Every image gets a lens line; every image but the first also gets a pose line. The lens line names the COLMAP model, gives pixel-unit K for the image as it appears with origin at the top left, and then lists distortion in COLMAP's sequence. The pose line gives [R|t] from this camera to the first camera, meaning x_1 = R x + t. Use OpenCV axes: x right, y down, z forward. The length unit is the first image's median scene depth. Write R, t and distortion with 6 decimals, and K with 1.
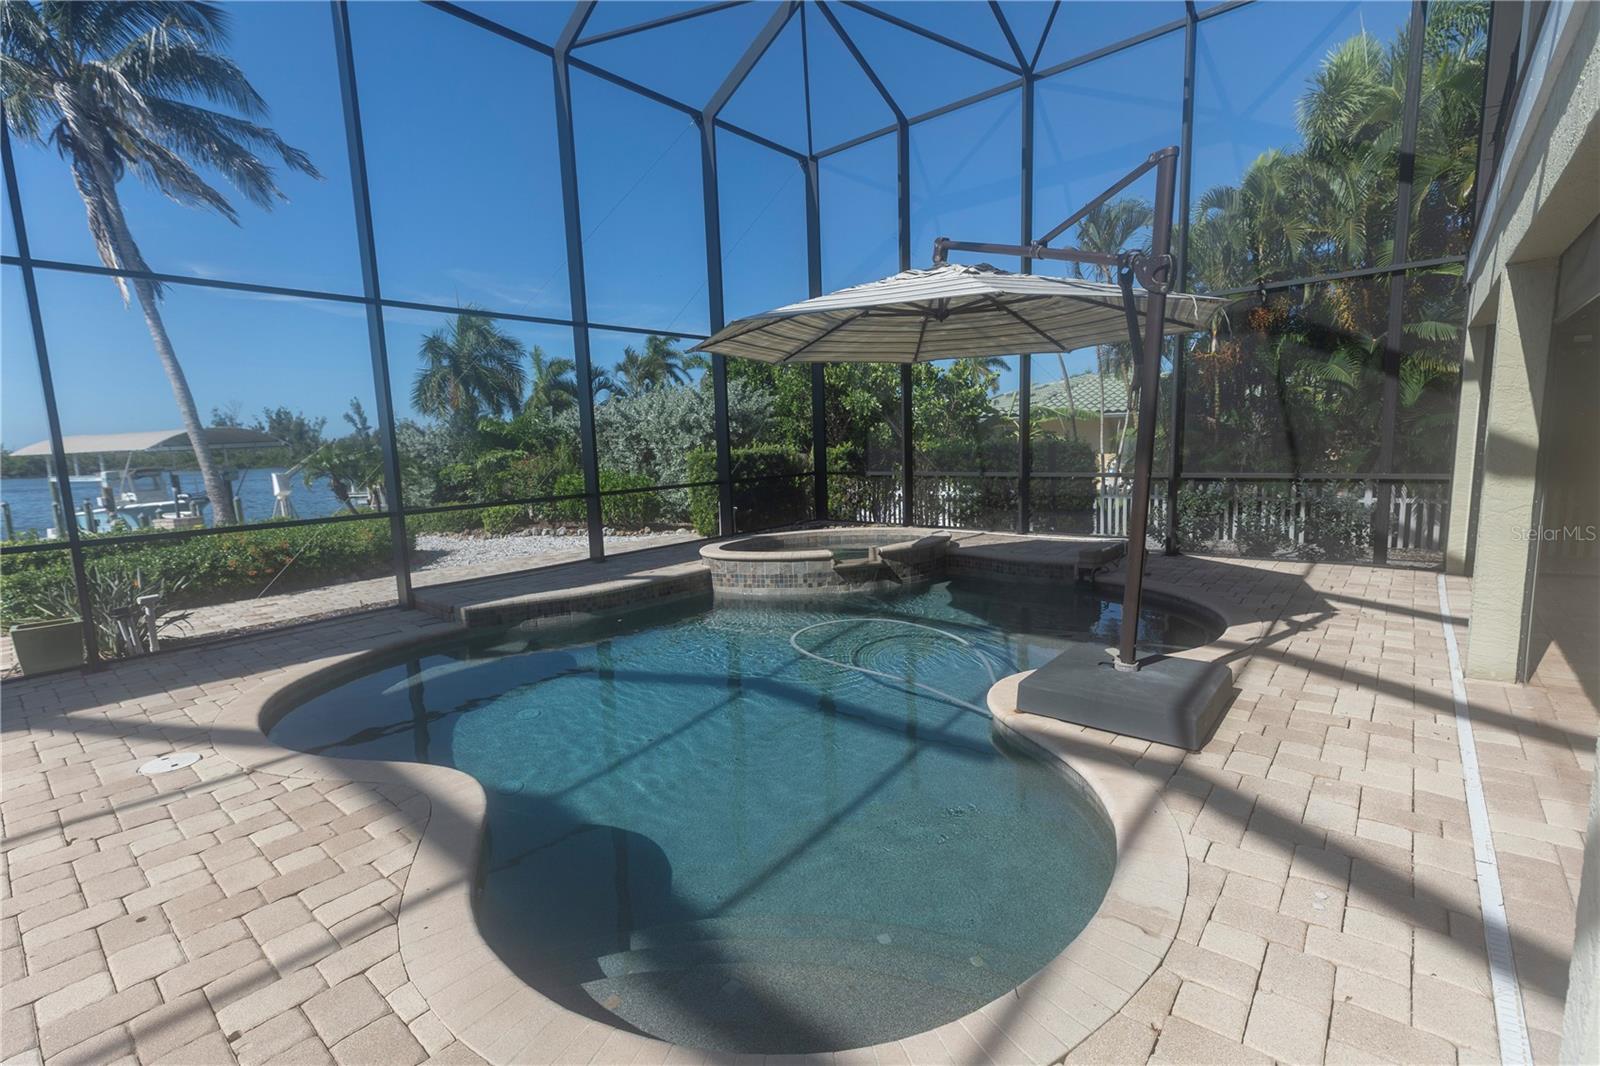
lens RADIAL K [[712.2, 0, 796.8], [0, 712.2, 532.3], [0, 0, 1]] dist [0.002587, 0.001502]
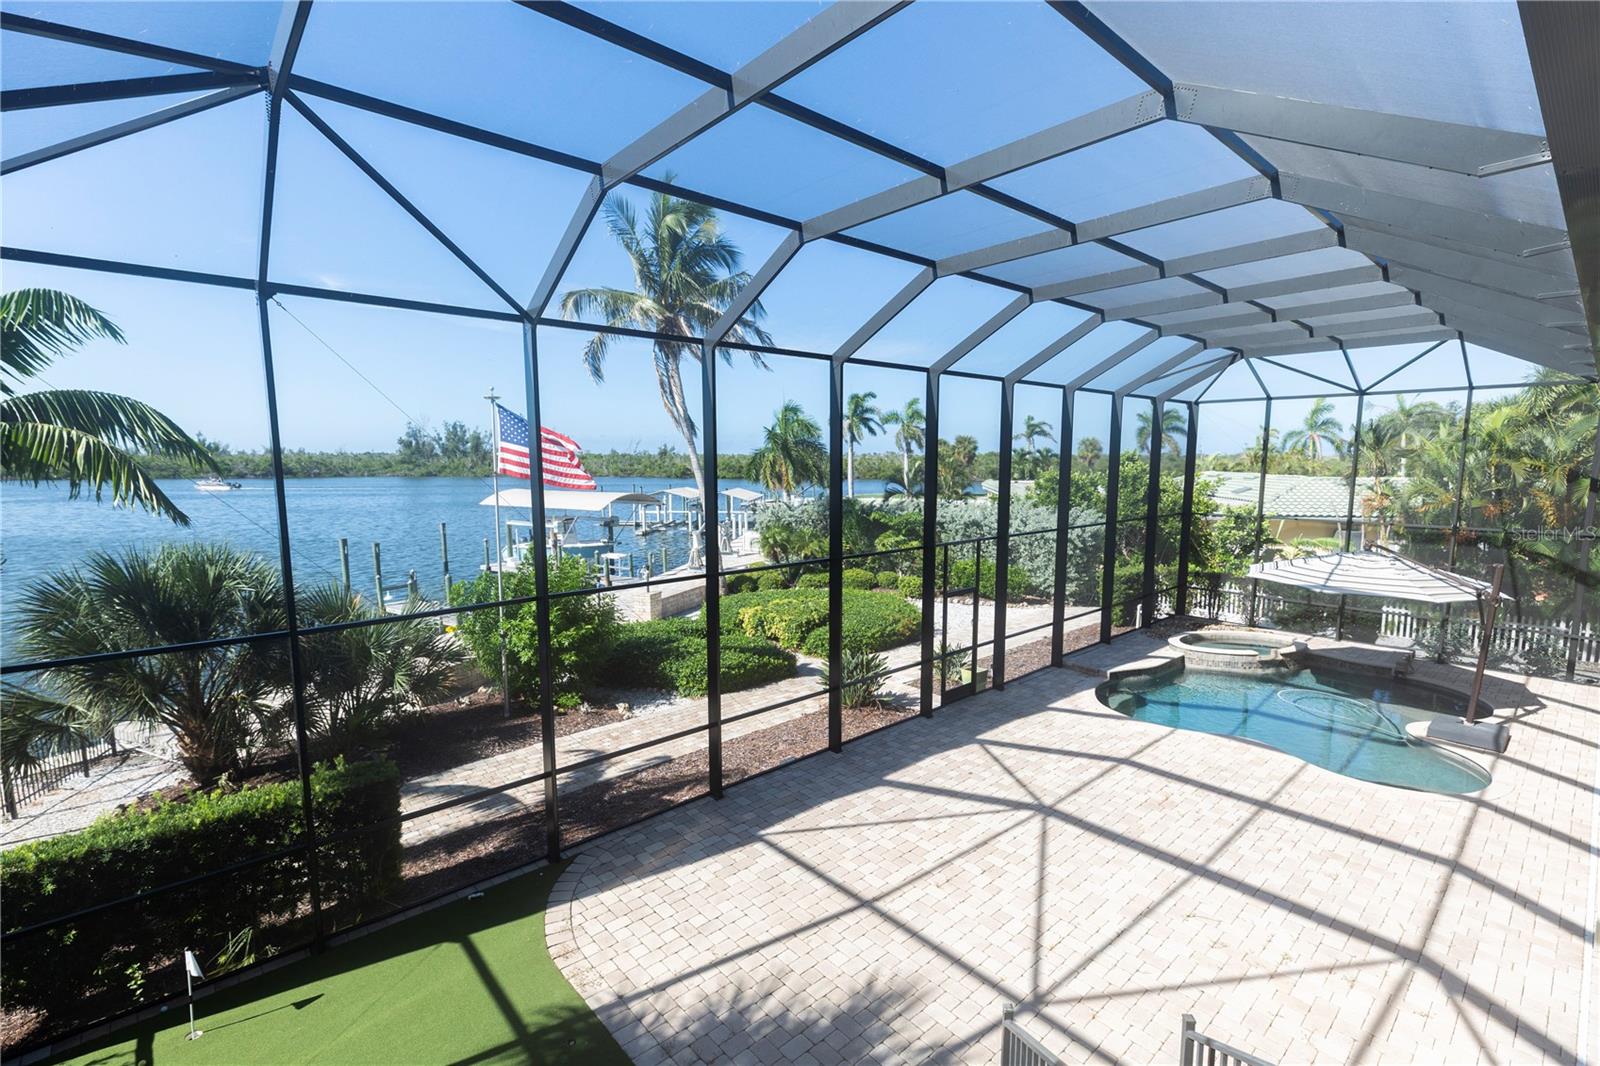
lens RADIAL K [[712.9, 0, 800.7], [0, 712.9, 539.1], [0, 0, 1]] dist [0.003075, -0.000064]
pose [[0.989029, 0.050636, -0.138775, -0.422161], [-0.052786, 0.998535, -0.011860, -0.086584], [0.137971, 0.019055, 0.990253, -0.516420]]
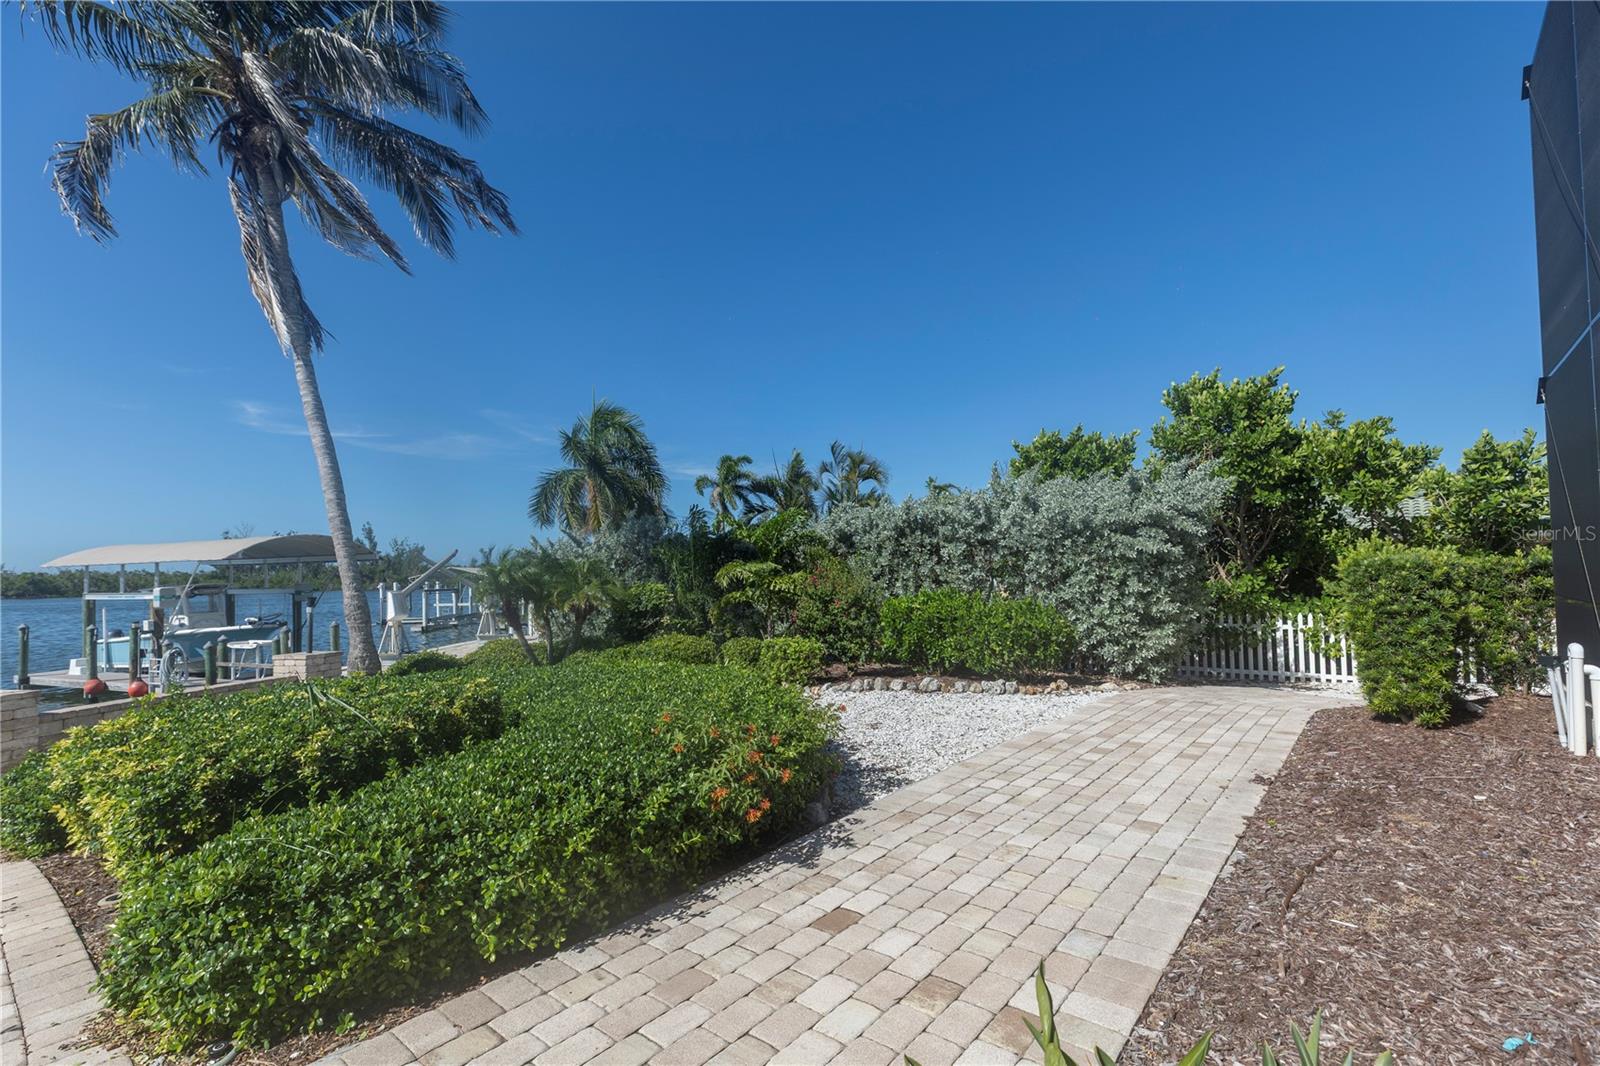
lens RADIAL K [[717.1, 0, 794.5], [0, 717.1, 543.0], [0, 0, 1]] dist [0.002886, 0.001001]
pose [[0.999893, 0.014661, -0.000150, -0.394137], [-0.014476, 0.985607, -0.168431, -0.014165], [-0.002321, 0.168415, 0.985713, 0.304570]]
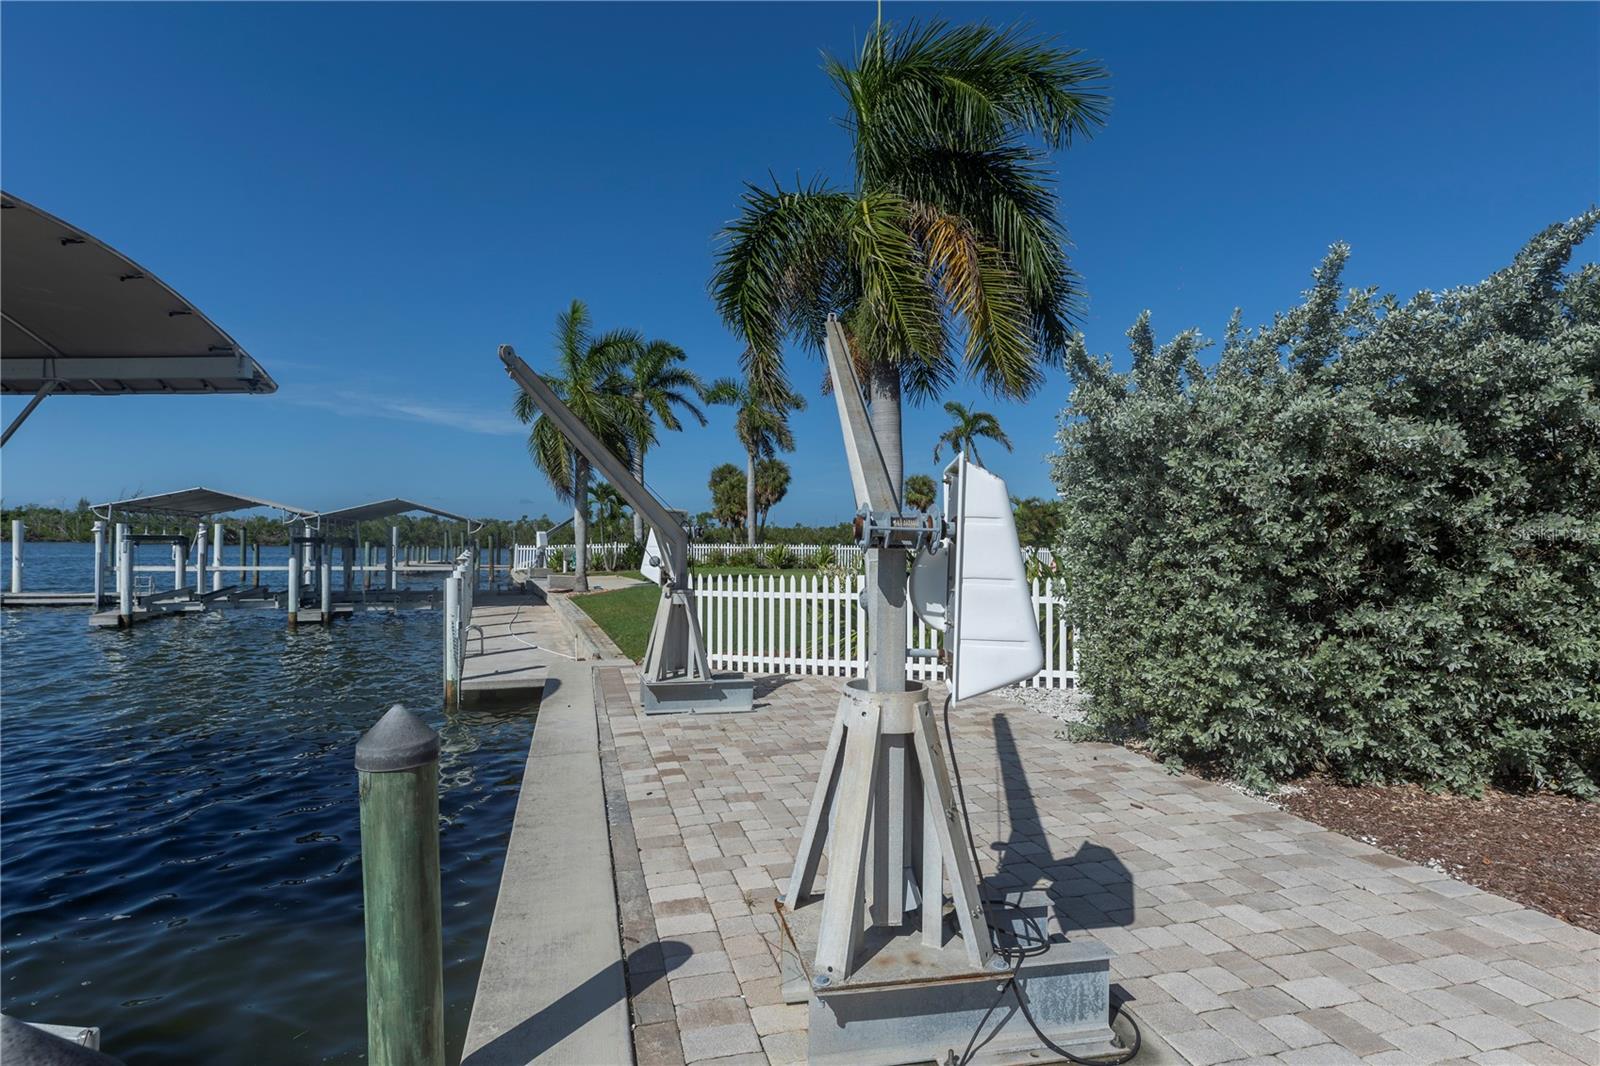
lens RADIAL K [[826.8, 0, 787.5], [0, 826.8, 535.4], [0, 0, 1]] dist [-0.000665, 0.000382]
pose [[0.953684, 0.051830, 0.296313, -1.034099], [-0.009721, 0.989840, -0.141851, -0.076435], [-0.300655, 0.132400, 0.944498, 1.195012]]
